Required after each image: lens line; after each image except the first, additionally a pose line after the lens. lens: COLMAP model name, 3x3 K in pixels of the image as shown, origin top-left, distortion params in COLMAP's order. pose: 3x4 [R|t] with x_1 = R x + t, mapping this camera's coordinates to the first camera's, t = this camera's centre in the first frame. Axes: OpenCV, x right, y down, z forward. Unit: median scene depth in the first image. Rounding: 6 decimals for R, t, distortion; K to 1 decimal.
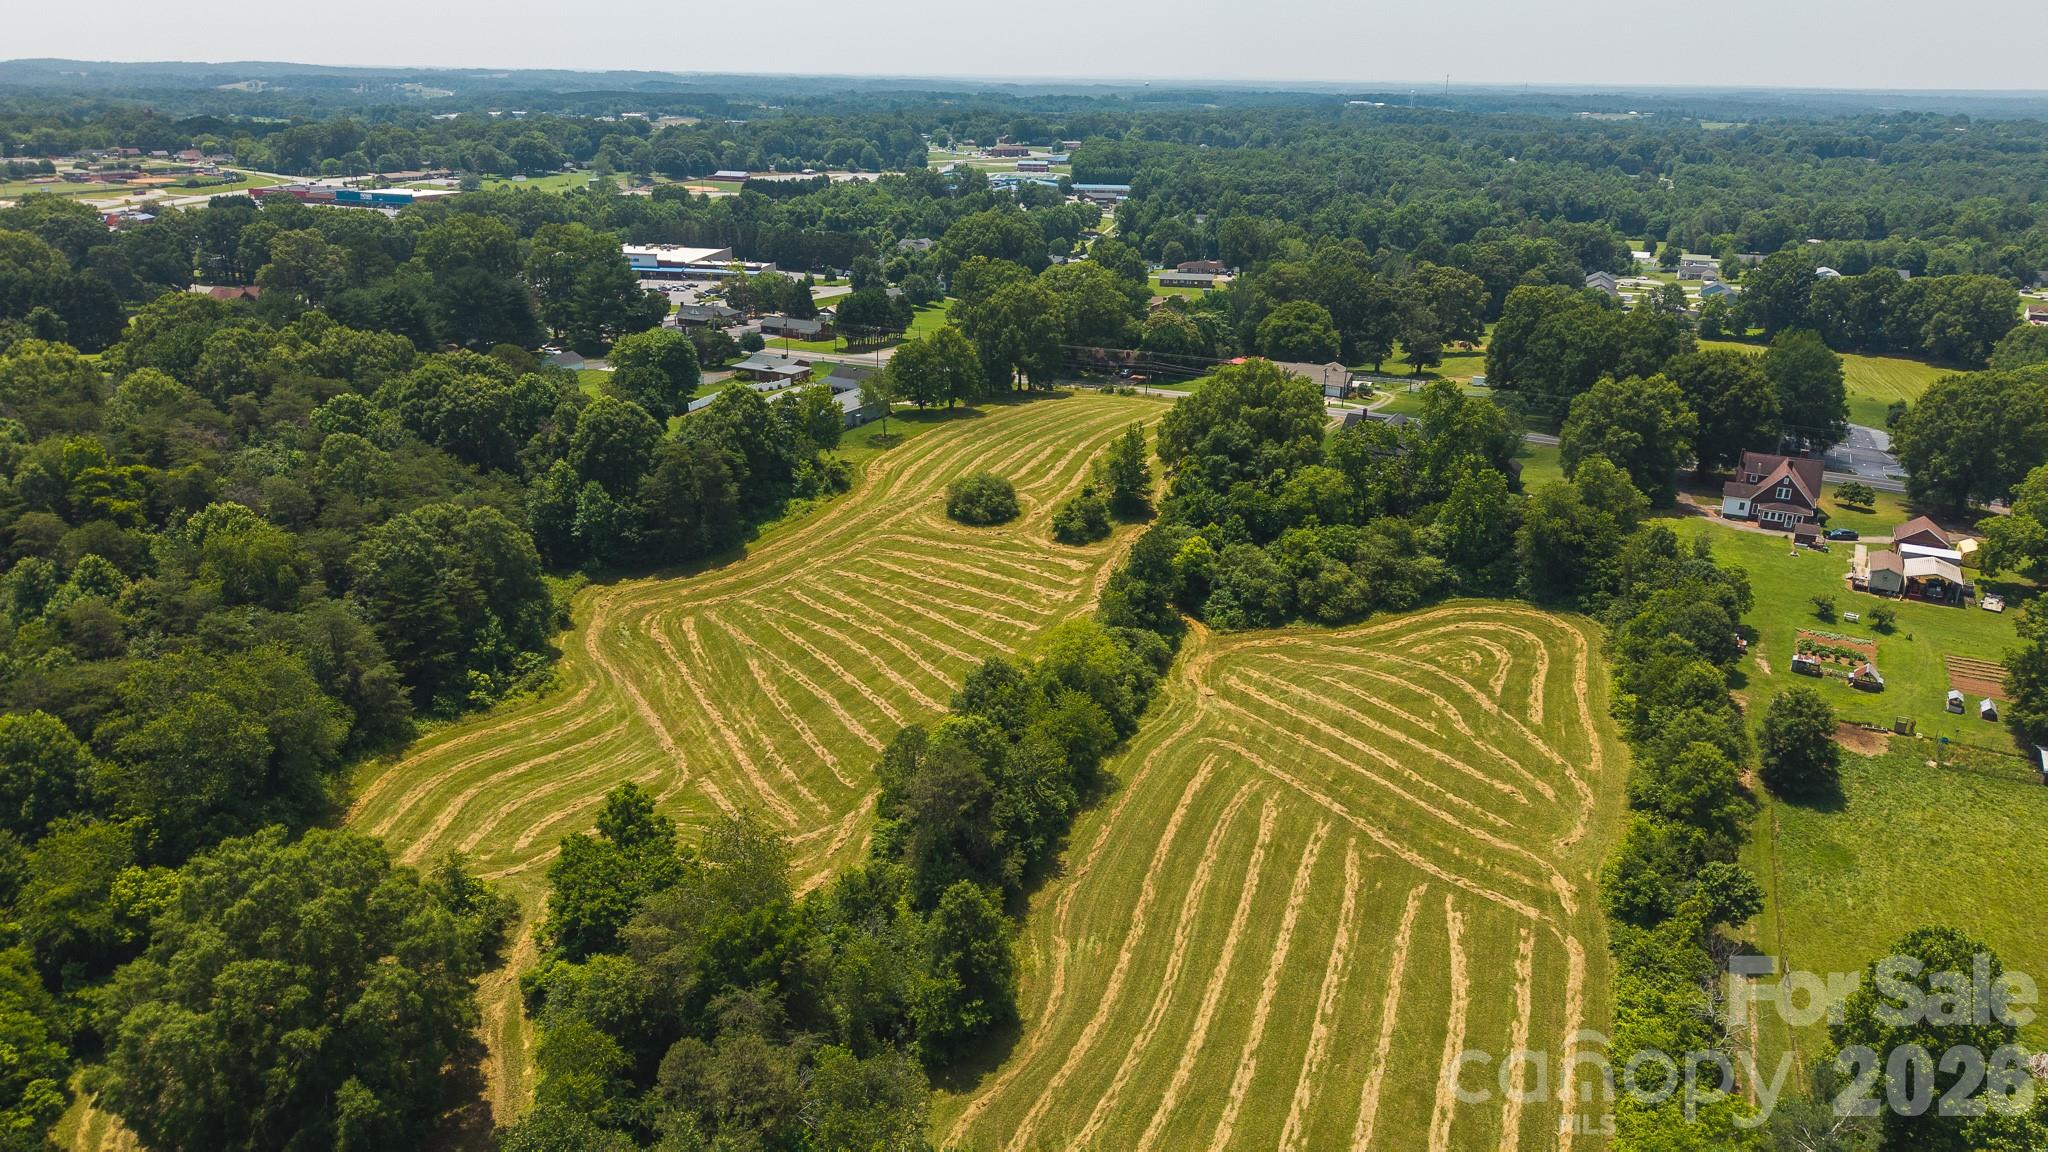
lens RADIAL K [[1422.6, 0, 1024.0], [0, 1422.6, 576.0], [0, 0, 1]] dist [0.085304, -0.079889]
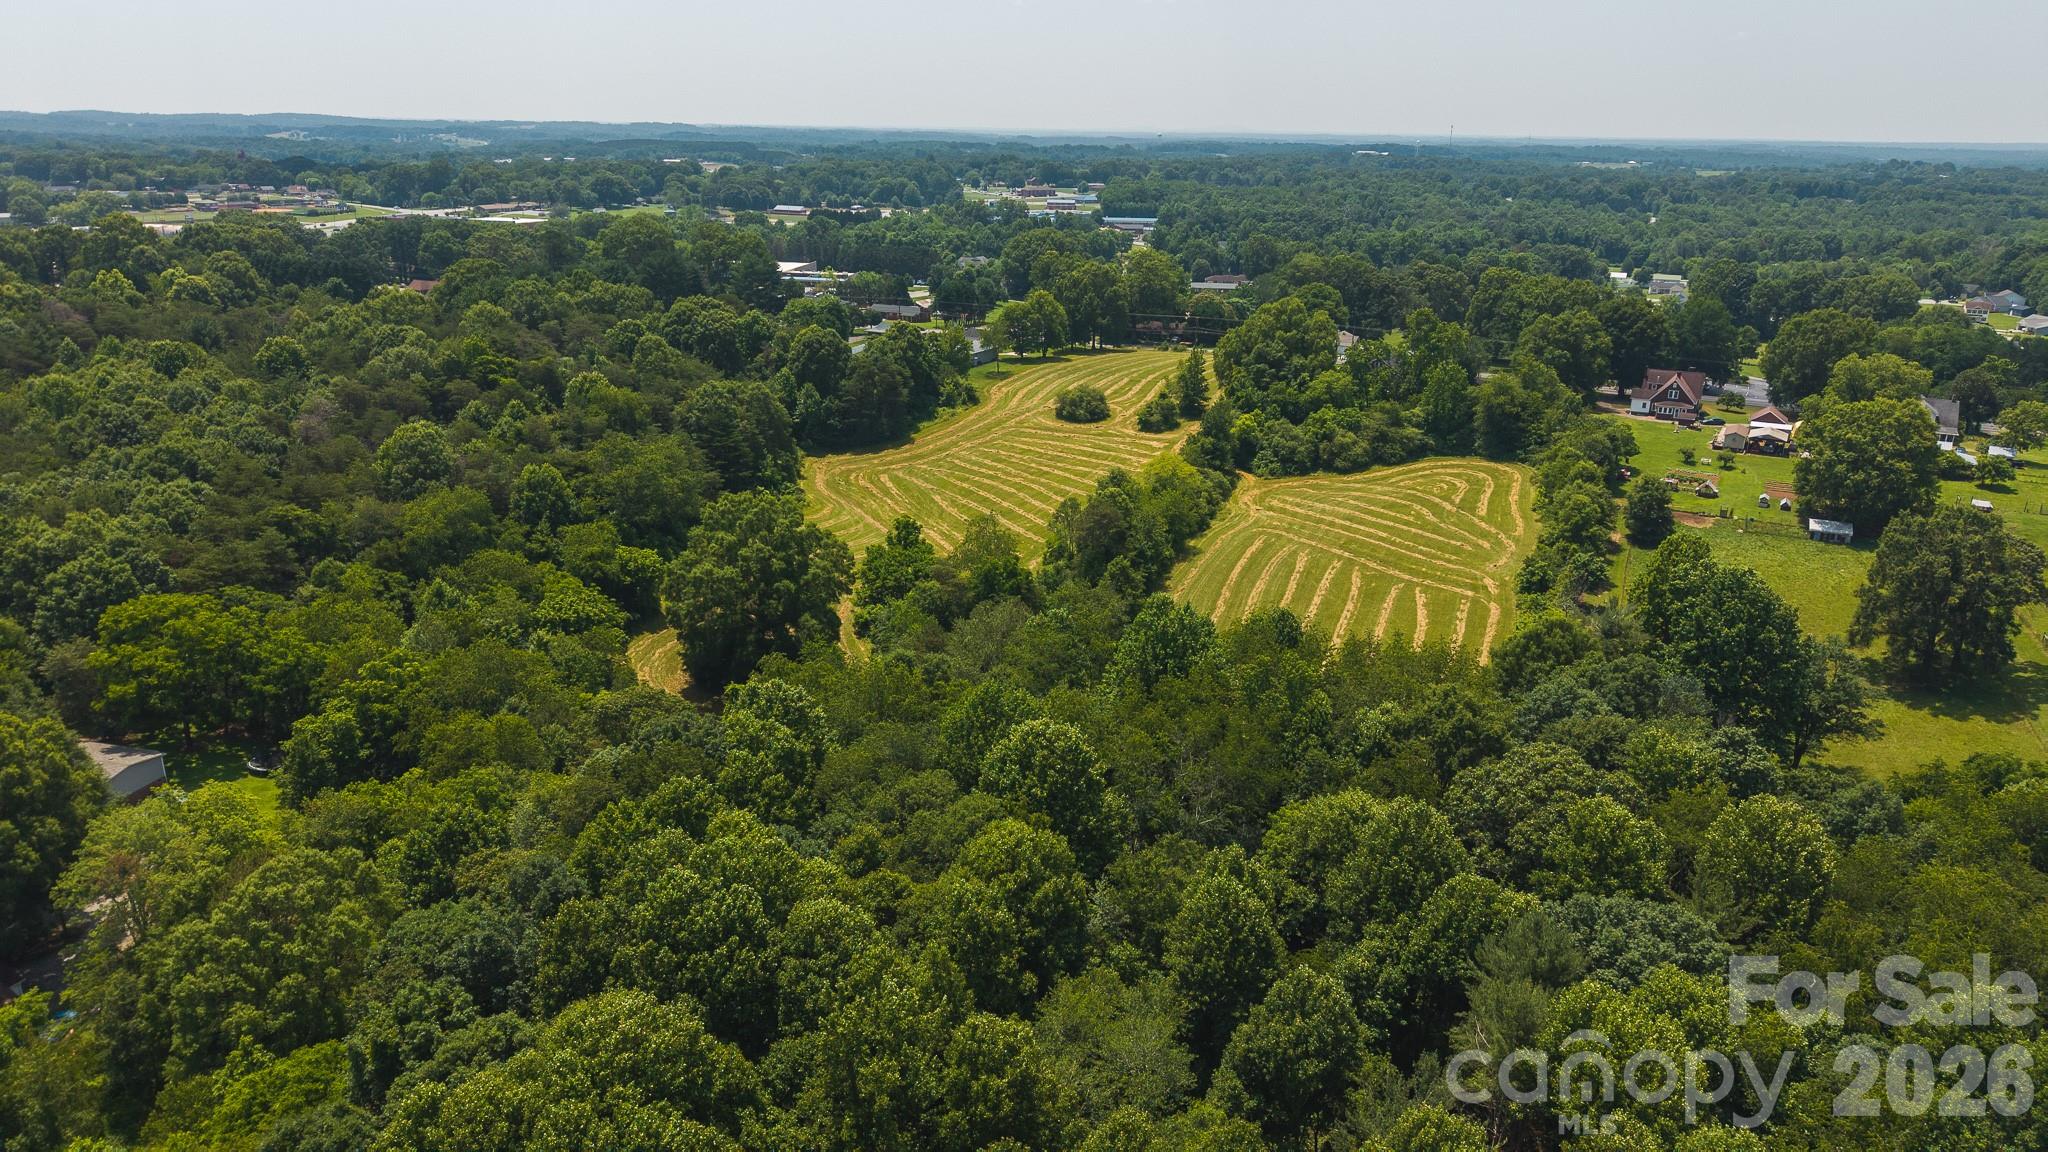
lens RADIAL K [[1445.6, 0, 1018.1], [0, 1445.6, 582.7], [0, 0, 1]] dist [0.107292, -0.121503]
pose [[0.999974, 0.003453, -0.006370, -0.086437], [-0.003677, 0.999362, -0.035531, 0.173374], [0.006243, 0.035554, 0.999348, -0.389609]]
